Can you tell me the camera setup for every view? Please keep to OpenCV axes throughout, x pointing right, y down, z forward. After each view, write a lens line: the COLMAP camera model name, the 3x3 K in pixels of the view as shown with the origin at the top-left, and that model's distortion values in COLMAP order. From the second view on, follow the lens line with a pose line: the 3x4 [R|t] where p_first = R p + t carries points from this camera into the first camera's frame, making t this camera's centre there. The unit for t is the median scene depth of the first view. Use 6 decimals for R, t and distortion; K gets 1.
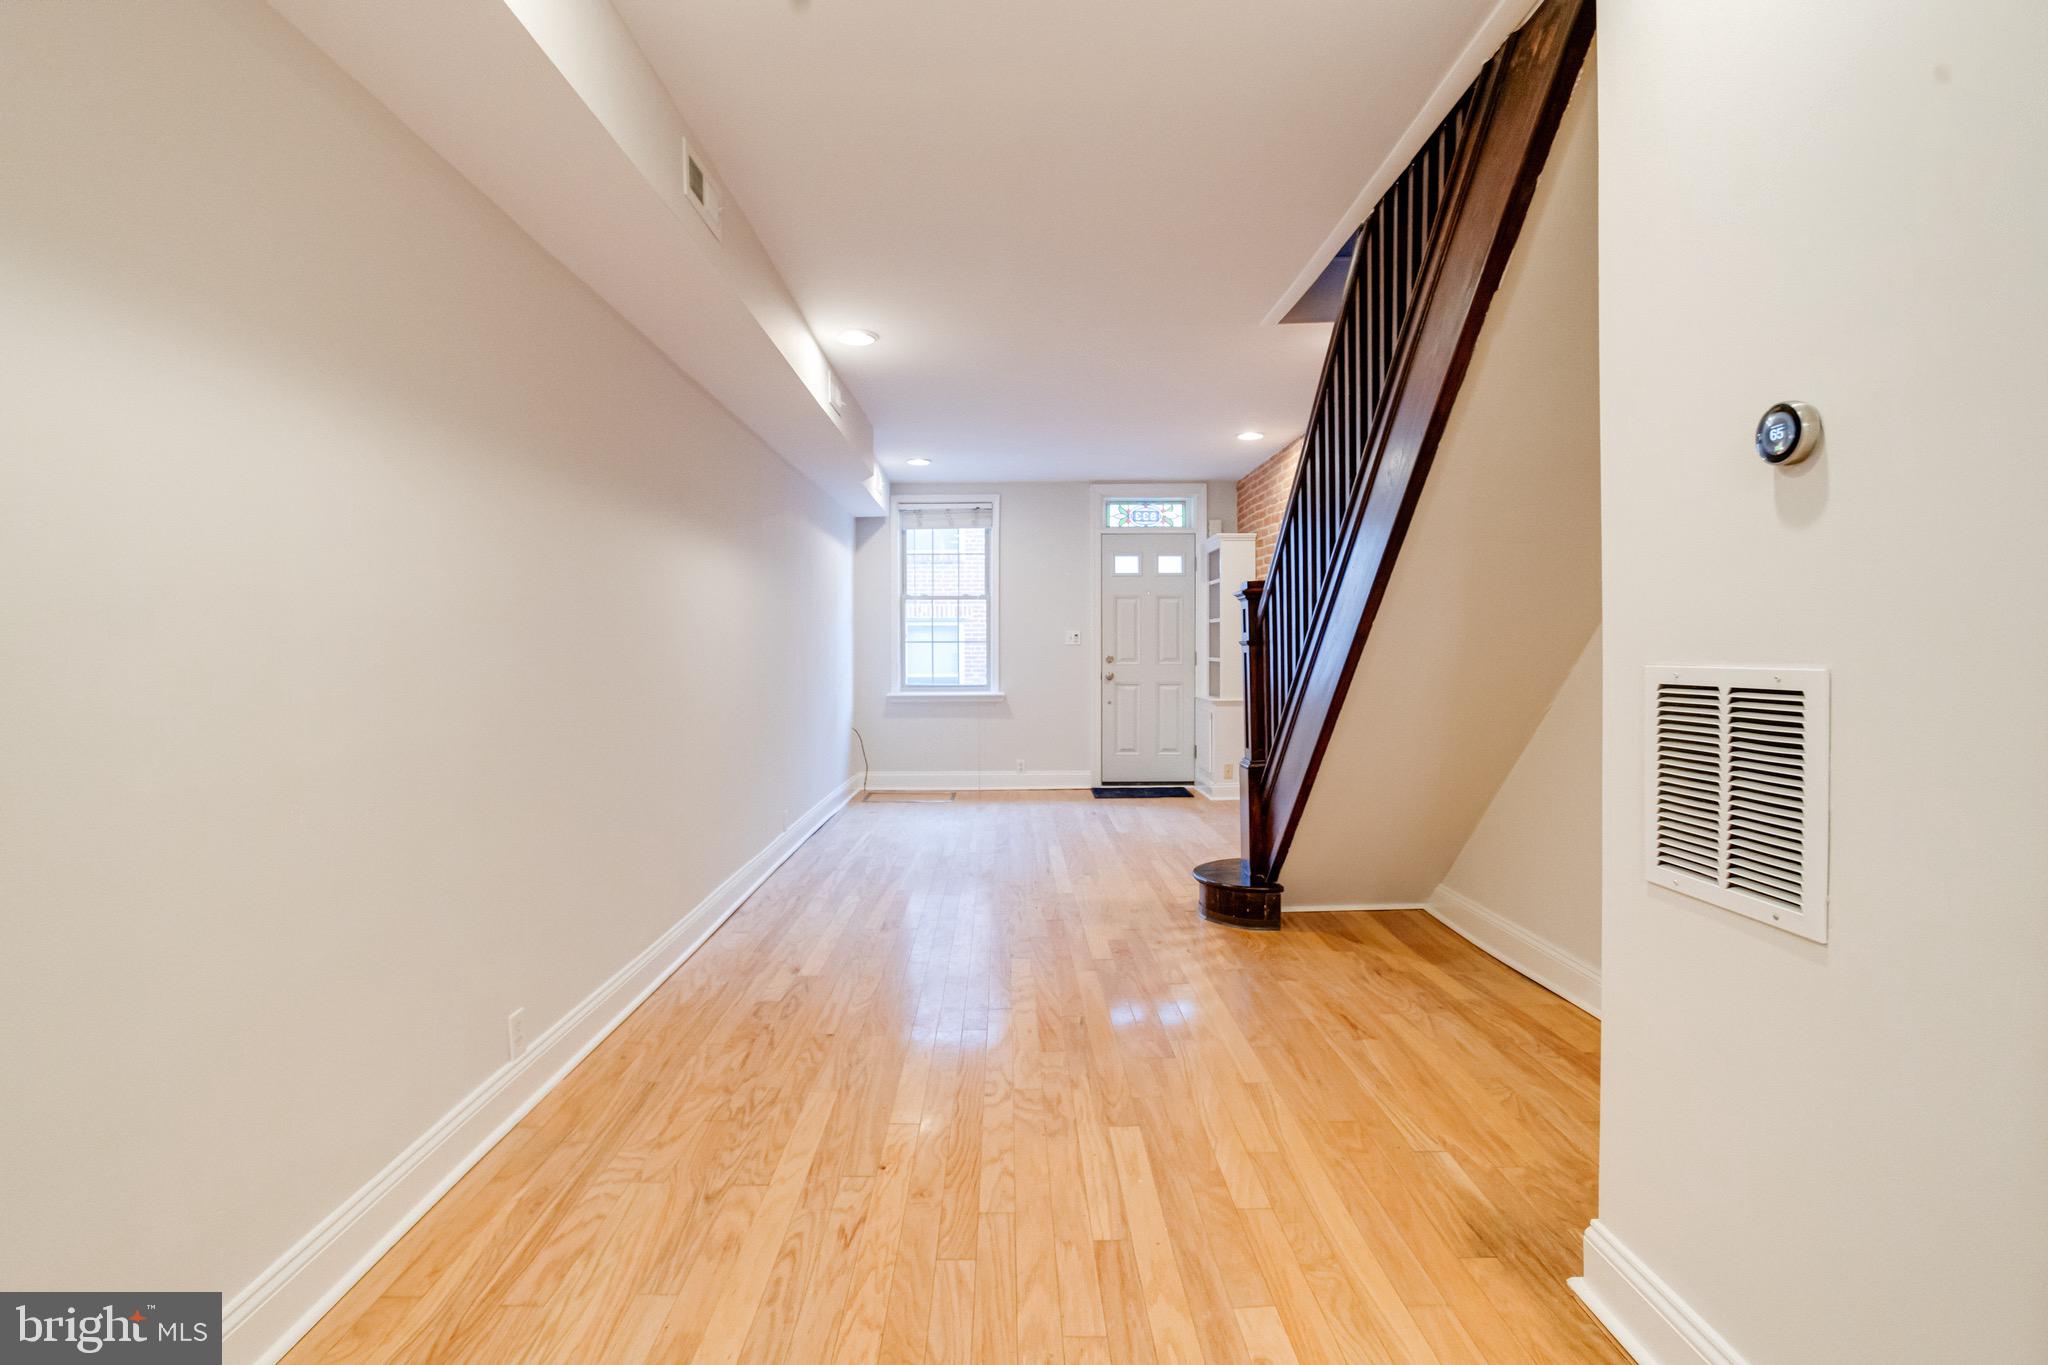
lens RADIAL K [[974.5, 0, 1021.9], [0, 974.5, 690.5], [0, 0, 1]] dist [-0.002644, -0.000175]
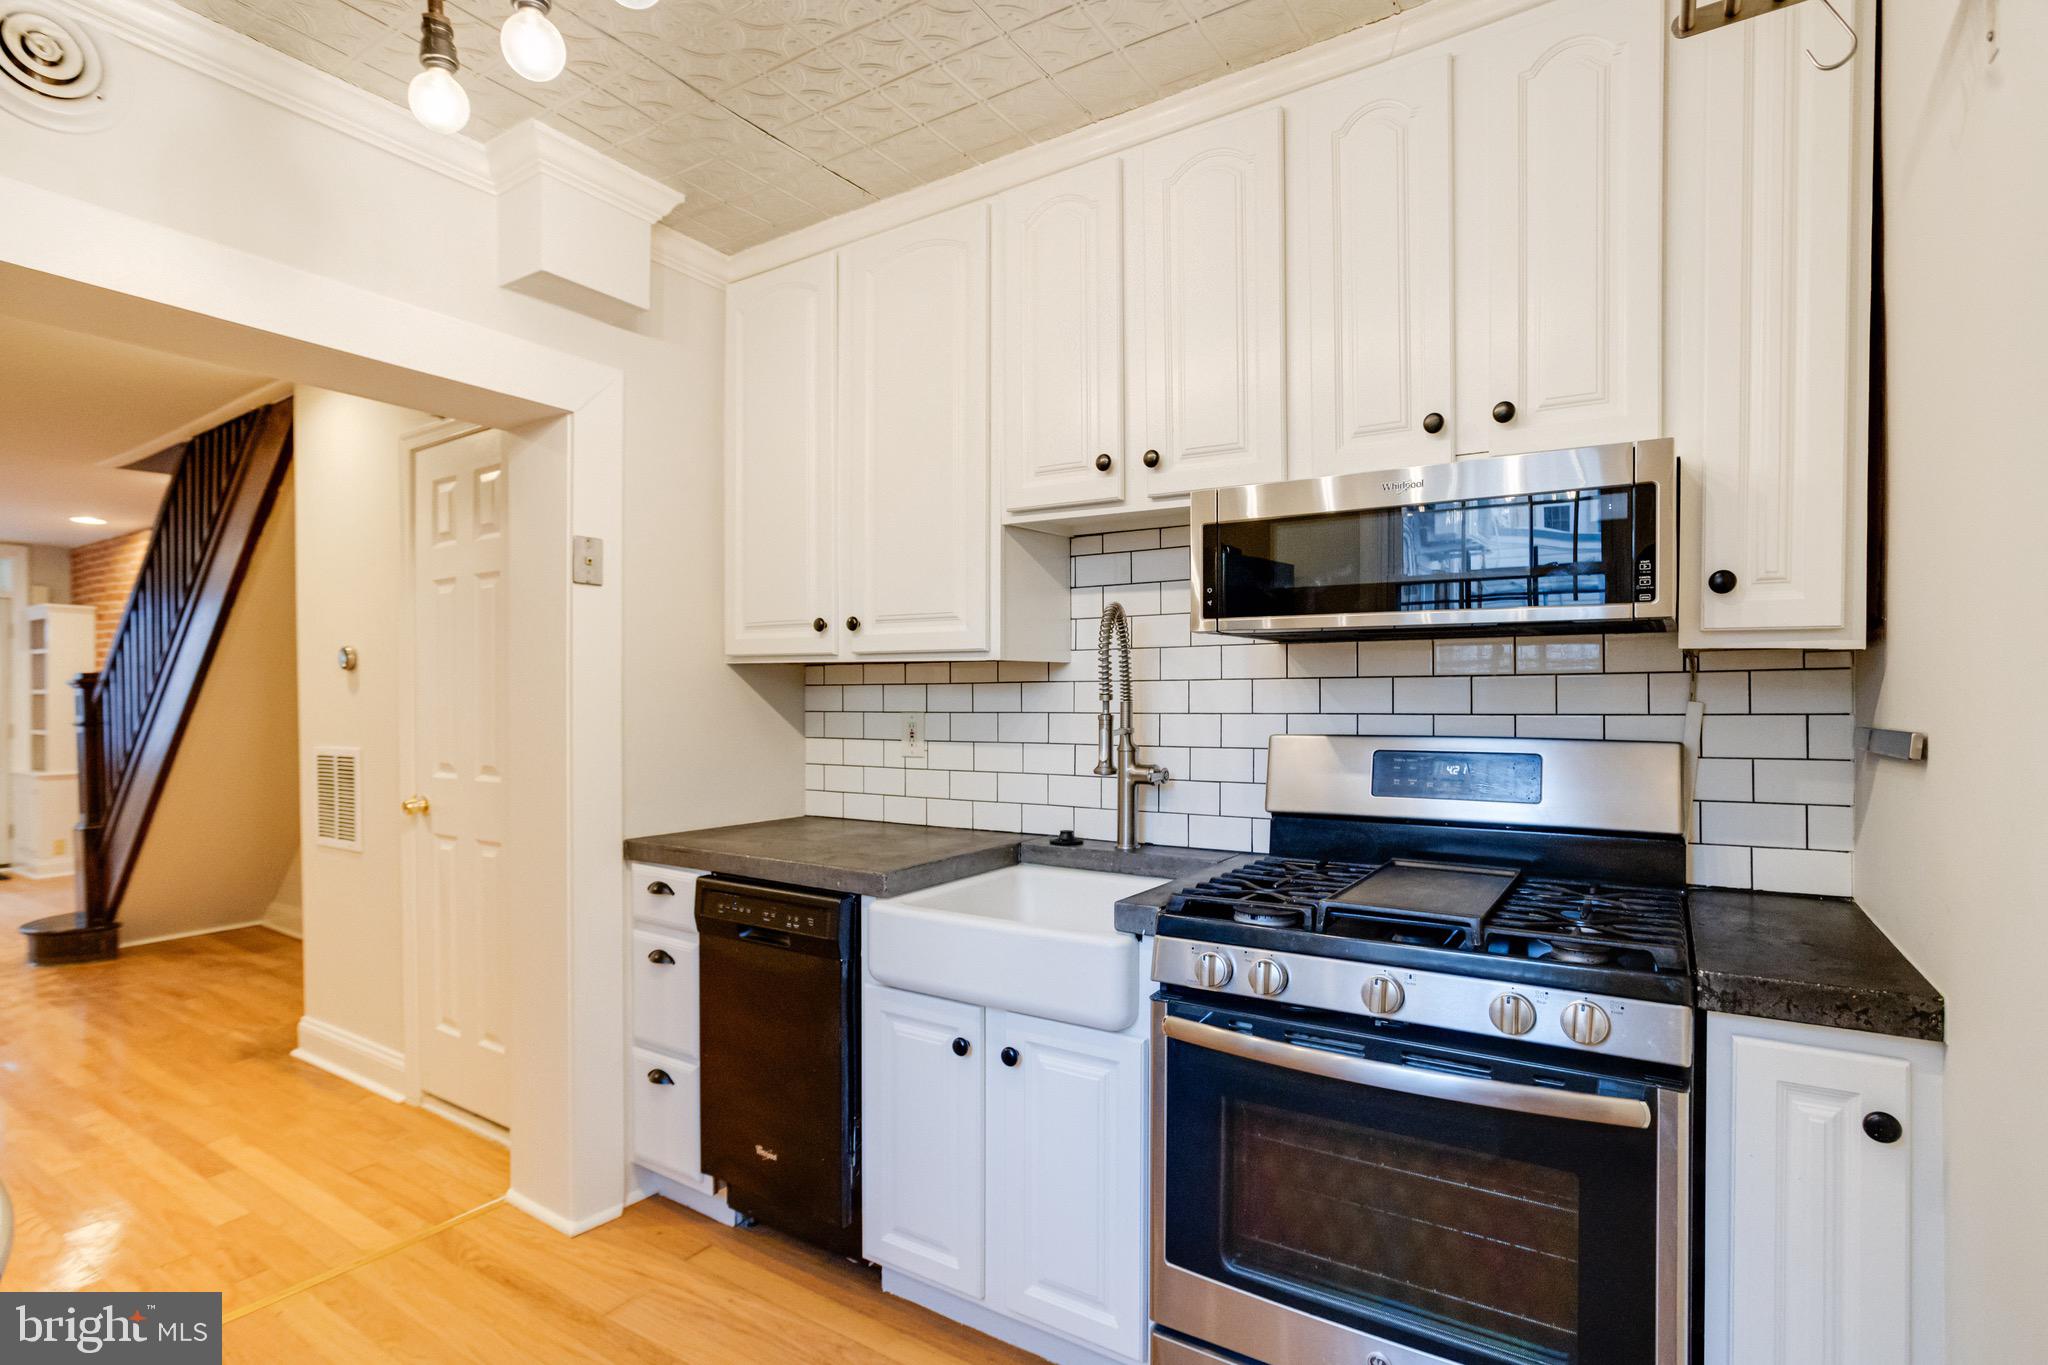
lens RADIAL K [[1007.7, 0, 1003.7], [0, 1007.7, 691.3], [0, 0, 1]] dist [-0.046108, 0.025386]
pose [[0.561983, 0.008155, 0.827108, -0.212927], [0.037070, 0.998698, -0.035034, -0.008107], [-0.826317, 0.050350, 0.560949, -0.975139]]
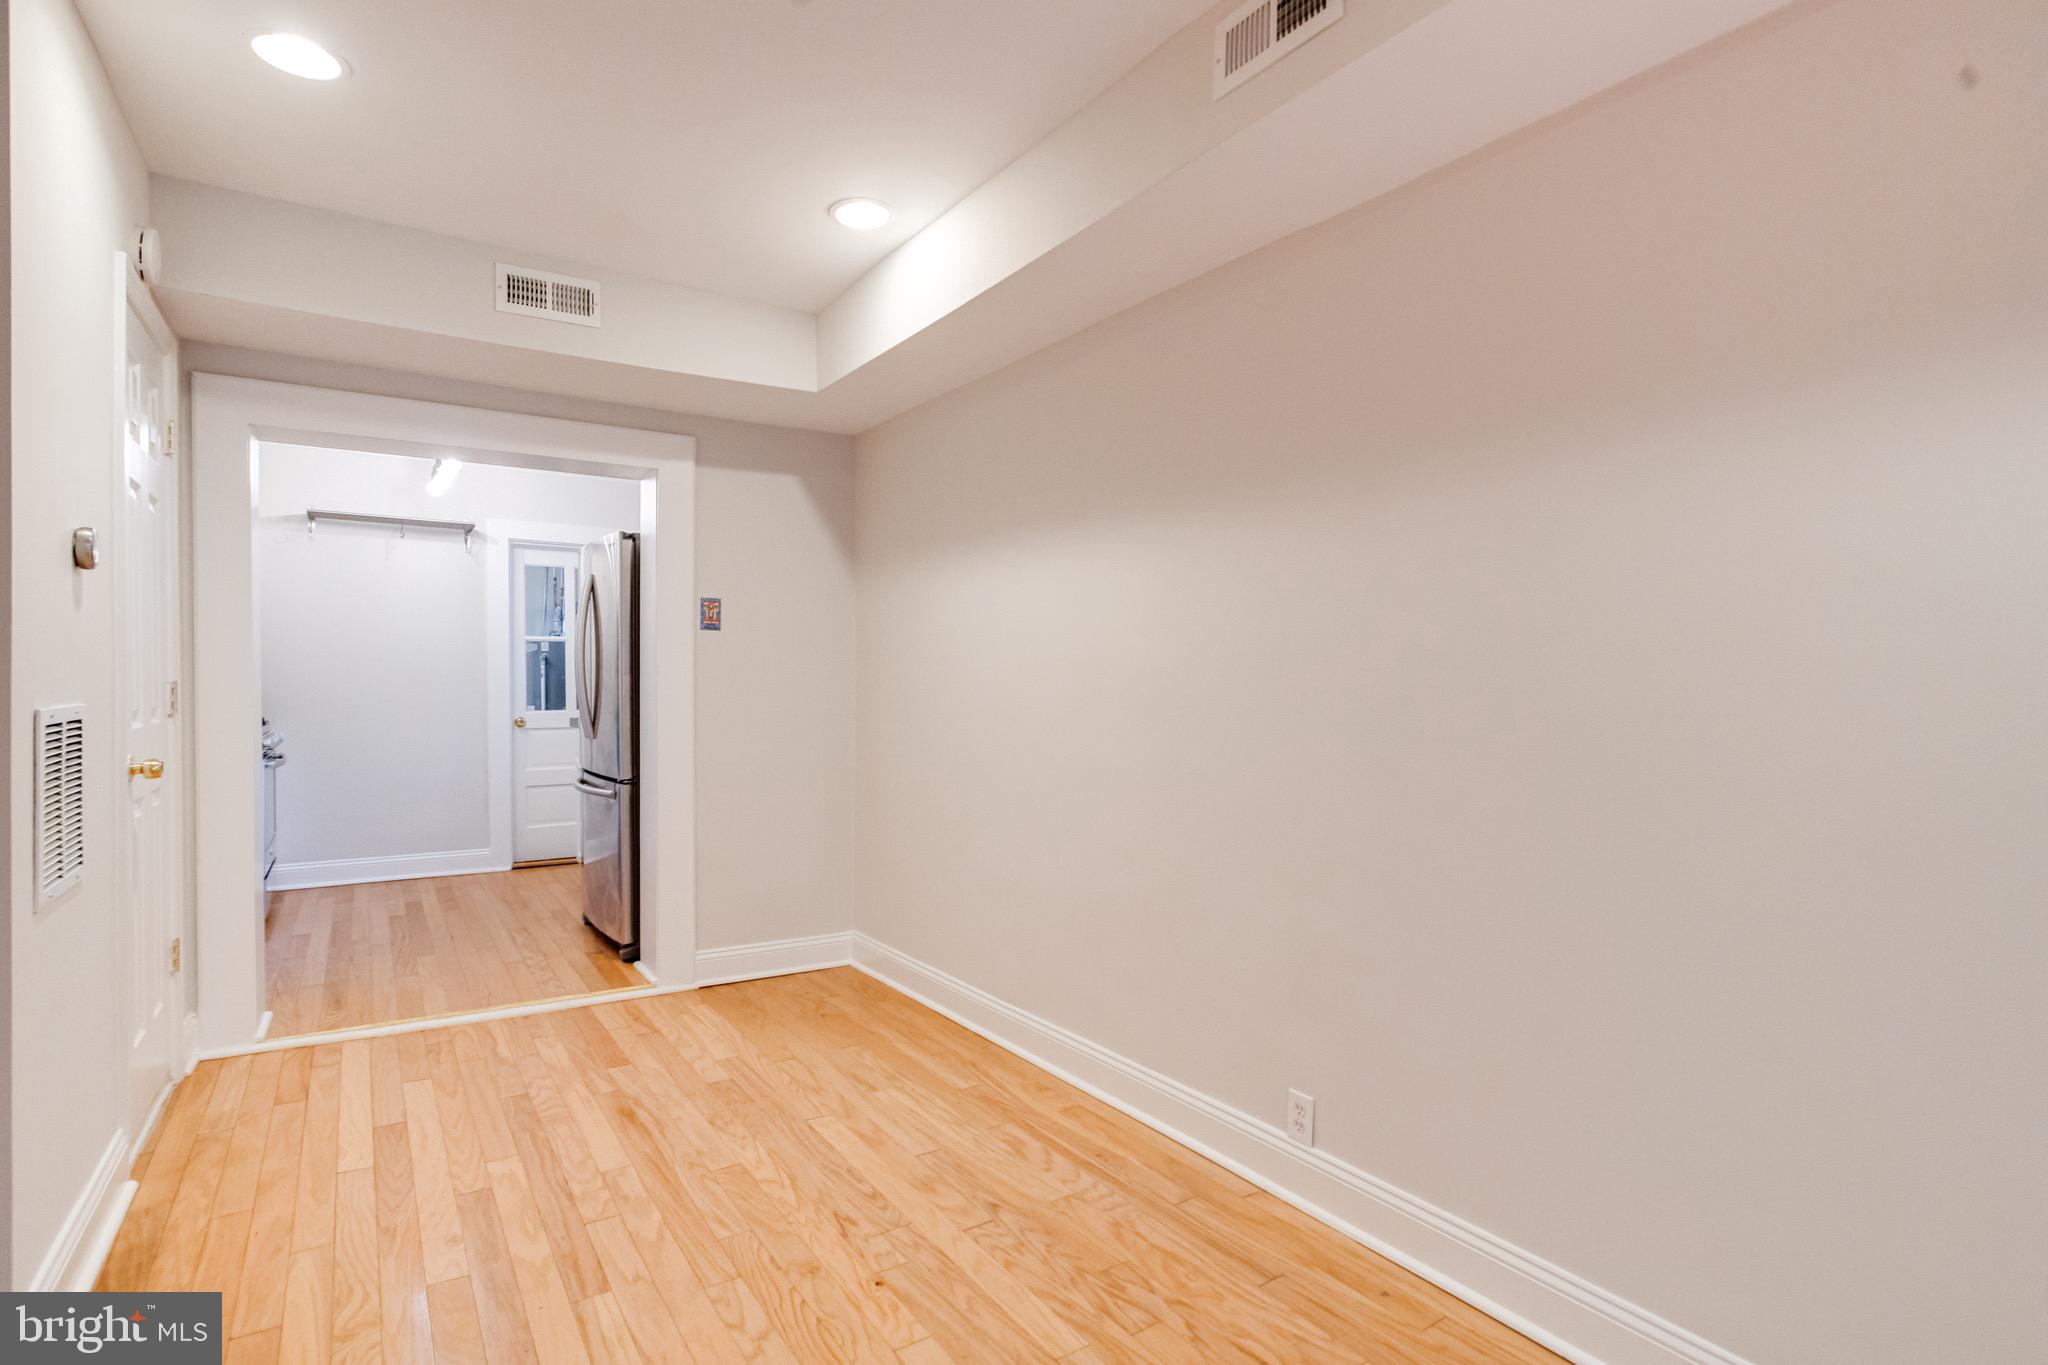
lens RADIAL K [[993.0, 0, 992.6], [0, 993.0, 705.6], [0, 0, 1]] dist [-0.041996, 0.027712]
pose [[-0.847394, 0.008758, -0.530893, 0.202327], [-0.030017, 0.997475, 0.064368, -0.079158], [0.530116, 0.070481, -0.844991, 1.510196]]
